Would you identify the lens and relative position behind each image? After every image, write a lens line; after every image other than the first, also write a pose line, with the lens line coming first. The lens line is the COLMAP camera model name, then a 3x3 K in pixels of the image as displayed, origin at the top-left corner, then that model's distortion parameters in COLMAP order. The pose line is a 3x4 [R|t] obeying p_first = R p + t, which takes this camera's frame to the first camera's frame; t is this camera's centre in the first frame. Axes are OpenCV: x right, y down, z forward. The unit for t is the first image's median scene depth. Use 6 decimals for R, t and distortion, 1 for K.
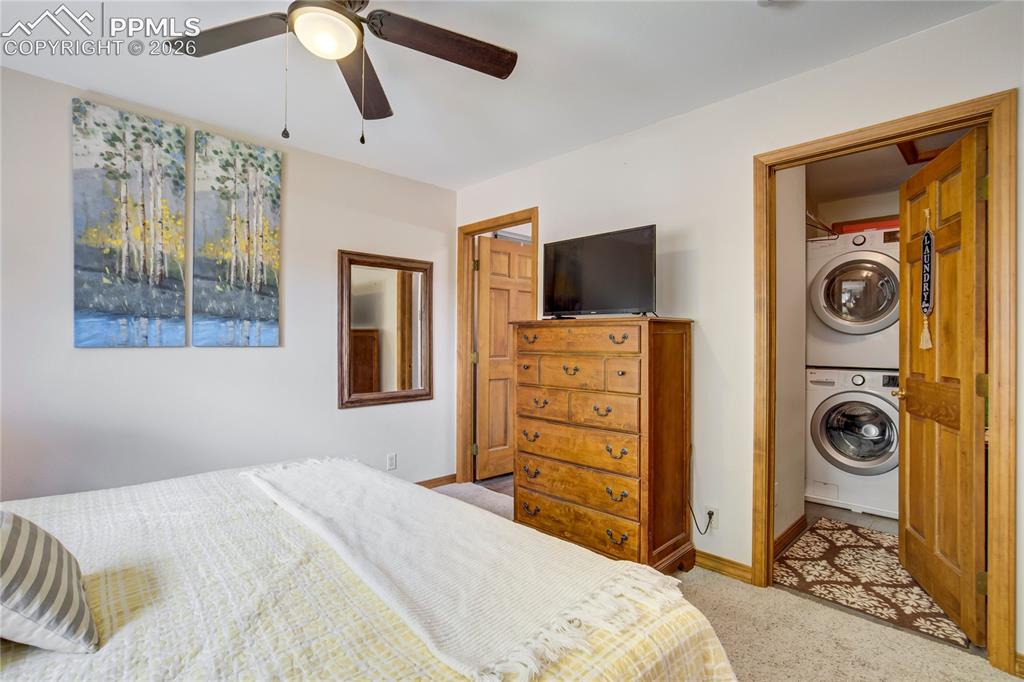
lens RADIAL K [[485.4, 0, 513.1], [0, 485.4, 340.1], [0, 0, 1]] dist [-0.028340, 0.015450]
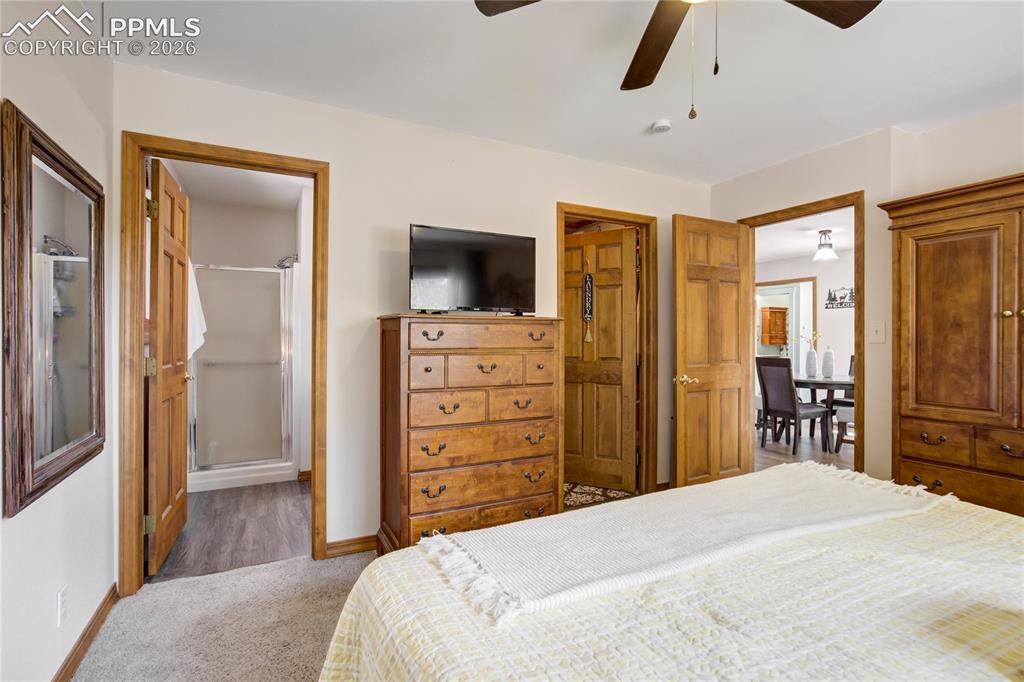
lens RADIAL K [[485.4, 0, 519.3], [0, 485.4, 339.8], [0, 0, 1]] dist [-0.028340, 0.015450]
pose [[0.296617, -0.008898, 0.954955, -0.851685], [-0.001383, 0.999952, 0.009747, -0.004662], [-0.954995, -0.004211, 0.296591, 0.700968]]
